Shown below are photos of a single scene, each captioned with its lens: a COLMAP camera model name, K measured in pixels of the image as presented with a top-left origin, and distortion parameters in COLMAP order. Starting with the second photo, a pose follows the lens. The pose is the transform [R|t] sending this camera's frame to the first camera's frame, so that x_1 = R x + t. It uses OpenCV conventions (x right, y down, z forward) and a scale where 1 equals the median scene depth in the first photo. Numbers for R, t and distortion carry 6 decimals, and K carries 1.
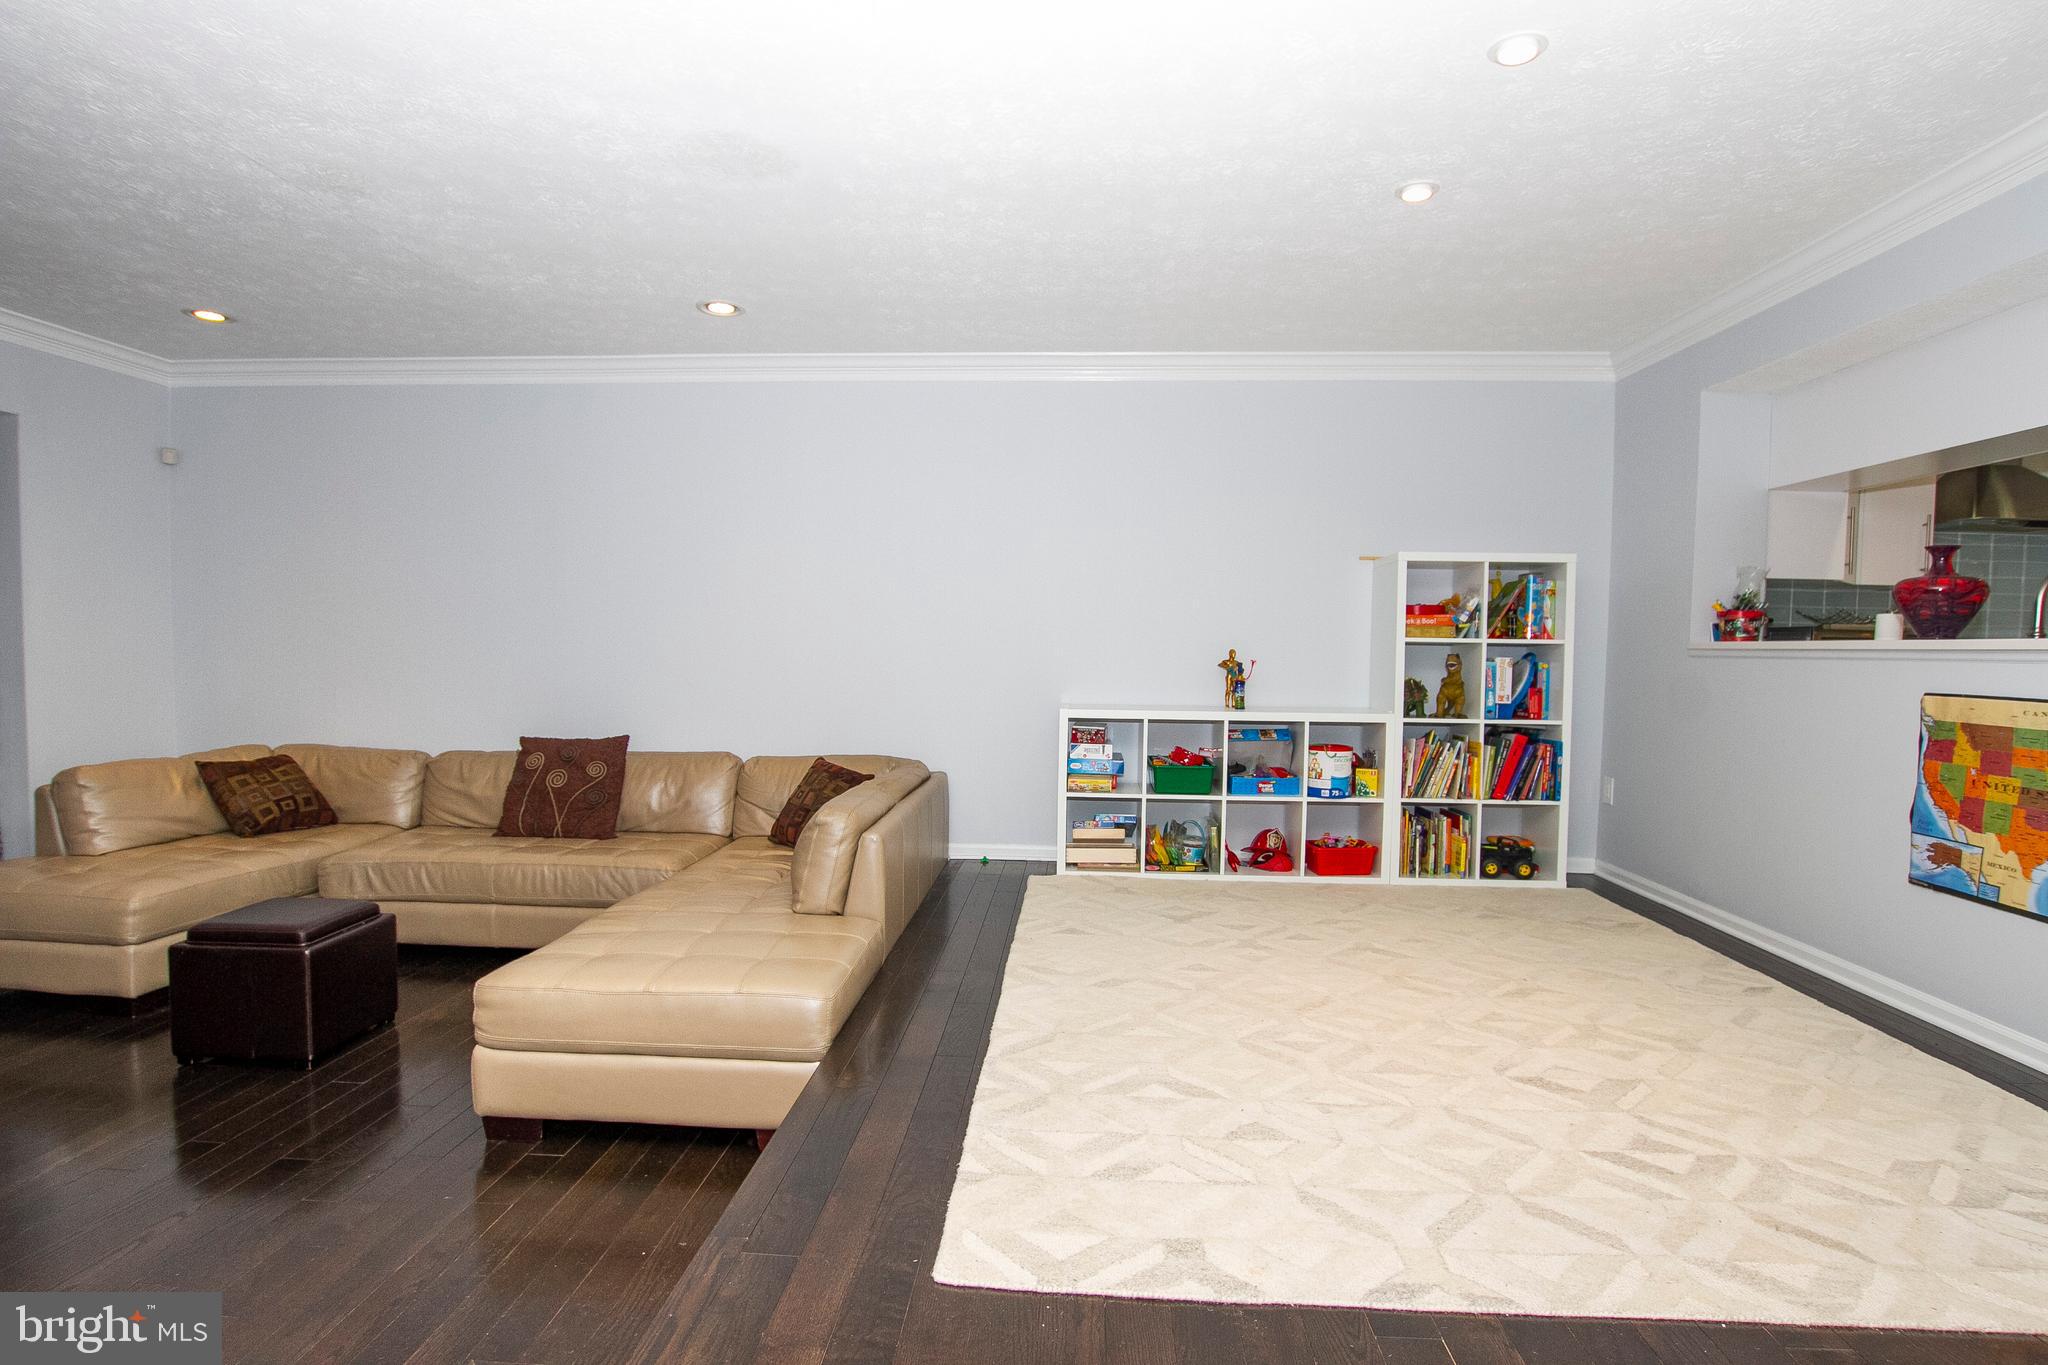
lens RADIAL K [[1042.4, 0, 1020.7], [0, 1042.4, 696.1], [0, 0, 1]] dist [-0.023093, 0.000813]
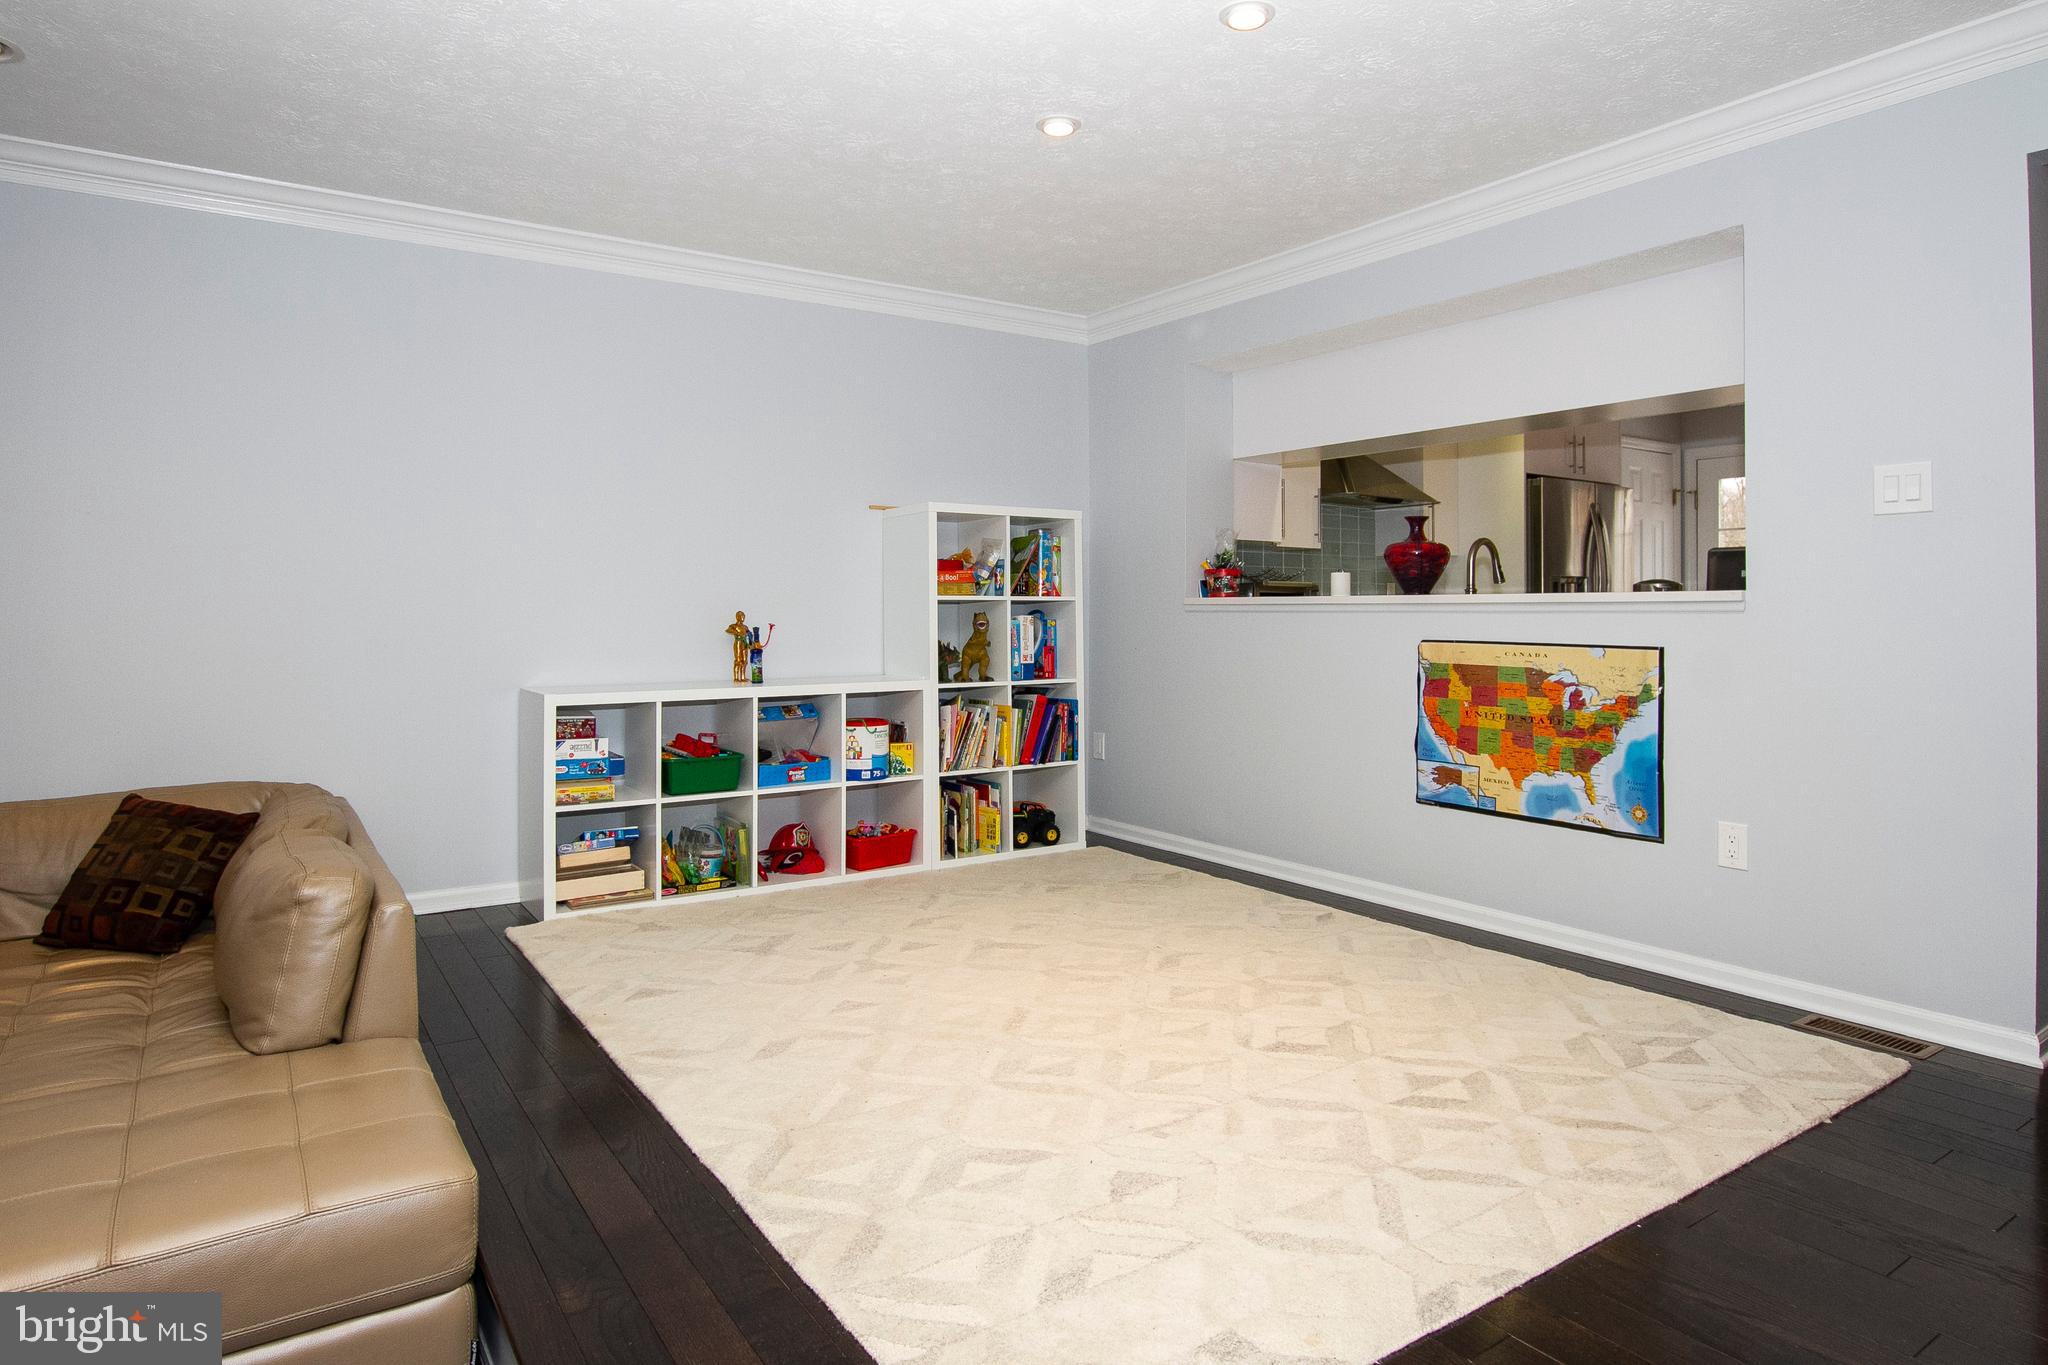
lens RADIAL K [[1184.2, 0, 1014.3], [0, 1184.2, 600.6], [0, 0, 1]] dist [-0.022254, 0.002053]
pose [[0.795959, -0.008189, 0.605296, -0.207428], [0.038884, 0.998535, -0.037622, -0.010151], [-0.604101, 0.053482, 0.795111, 0.130933]]
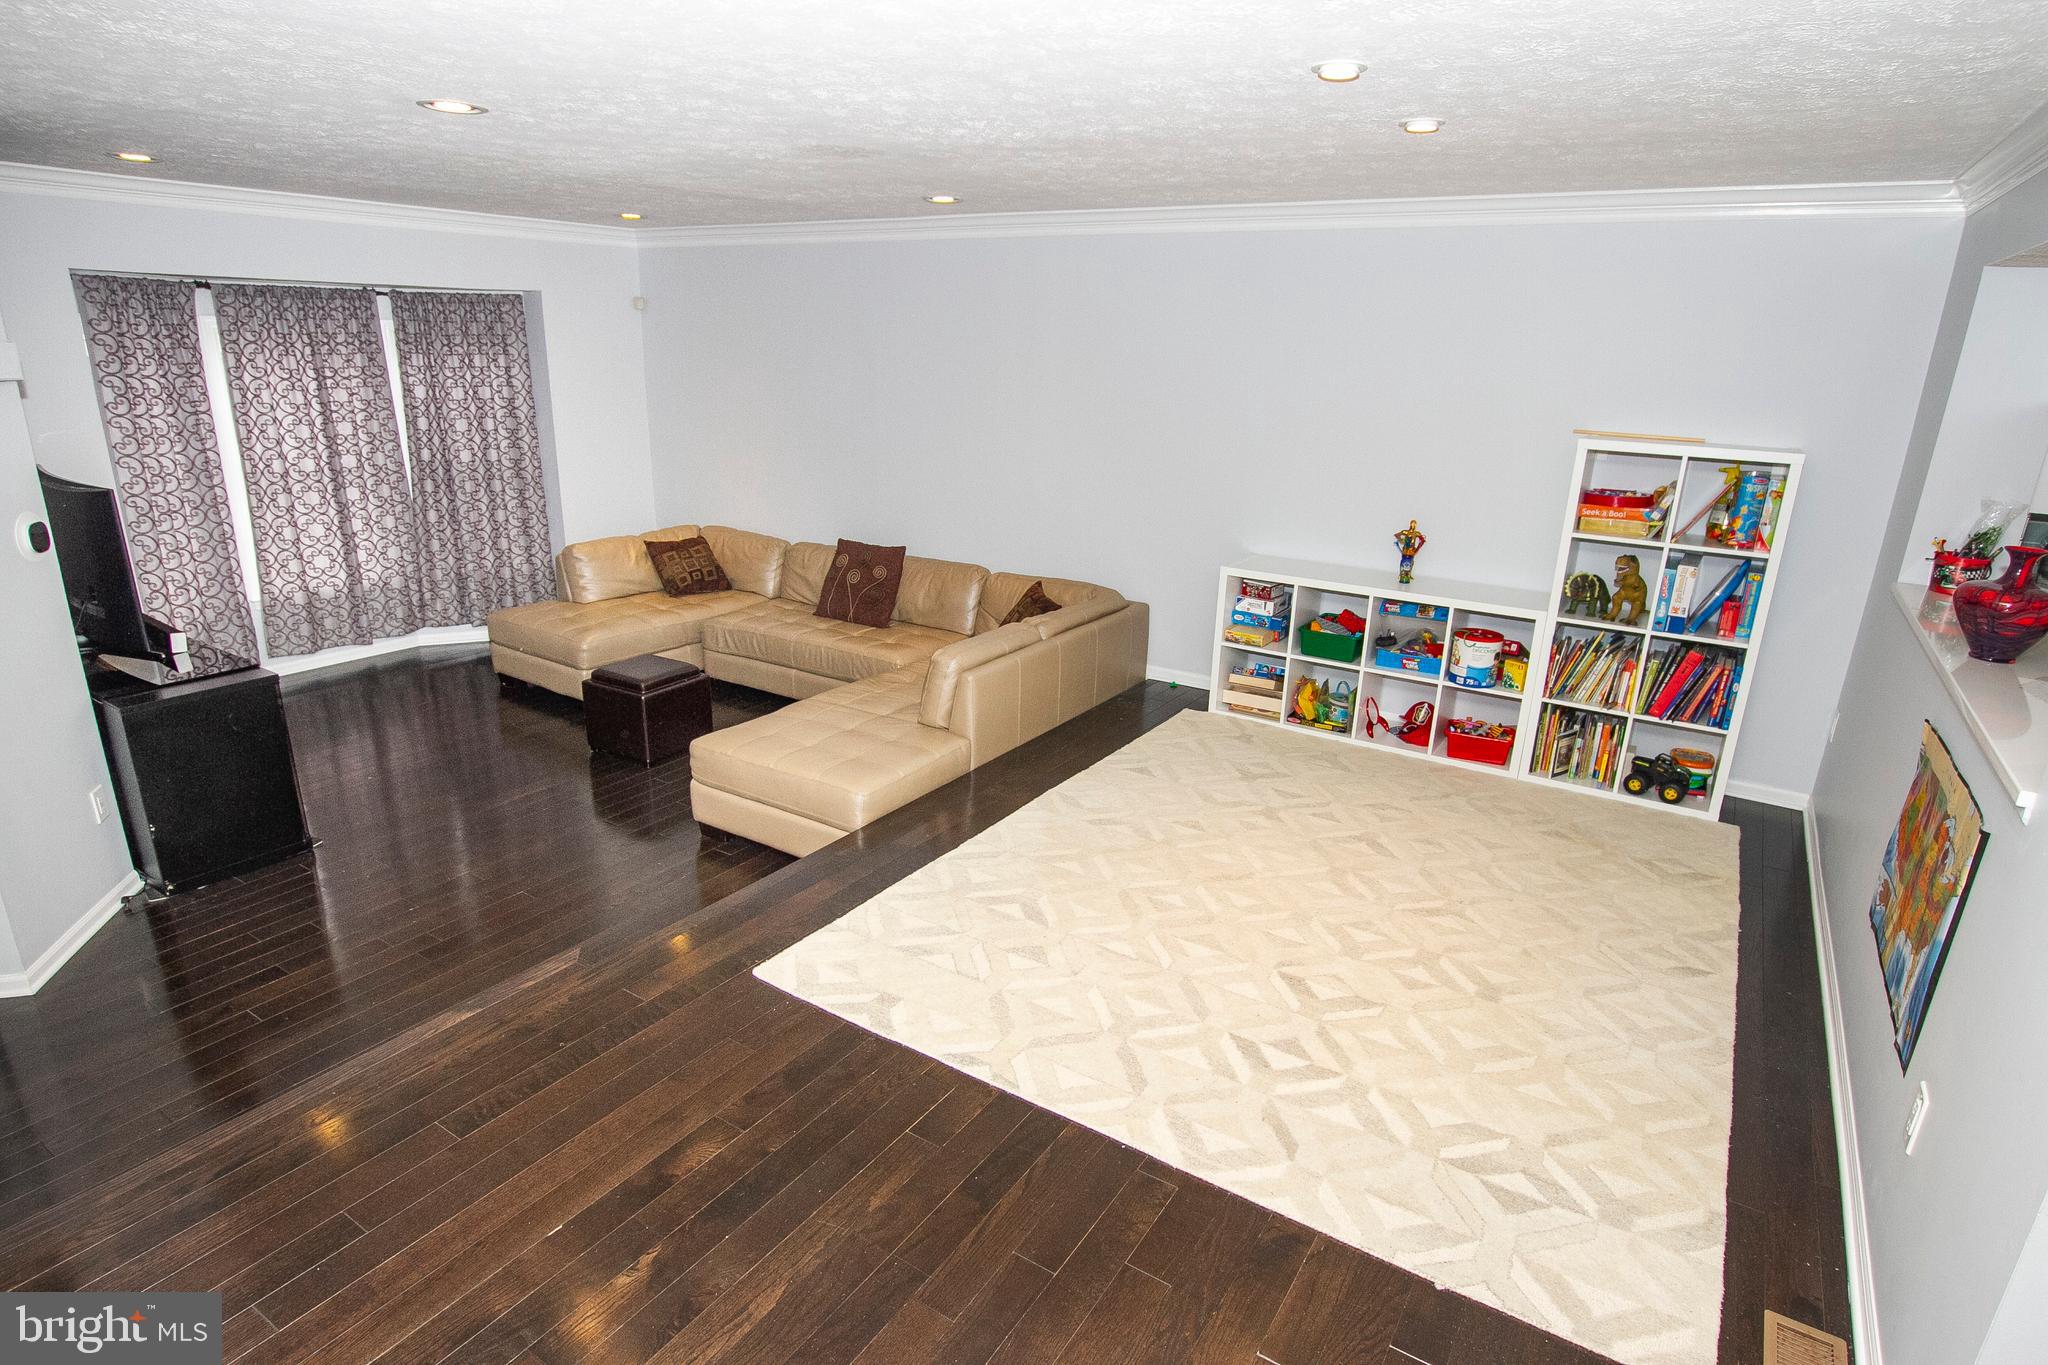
lens RADIAL K [[1107.0, 0, 1017.1], [0, 1107.0, 699.5], [0, 0, 1]] dist [-0.020875, 0.000156]
pose [[0.869398, 0.163233, -0.466371, 0.421804], [-0.036662, 0.962565, 0.268559, -0.158959], [0.492750, -0.216387, 0.842837, -0.109053]]
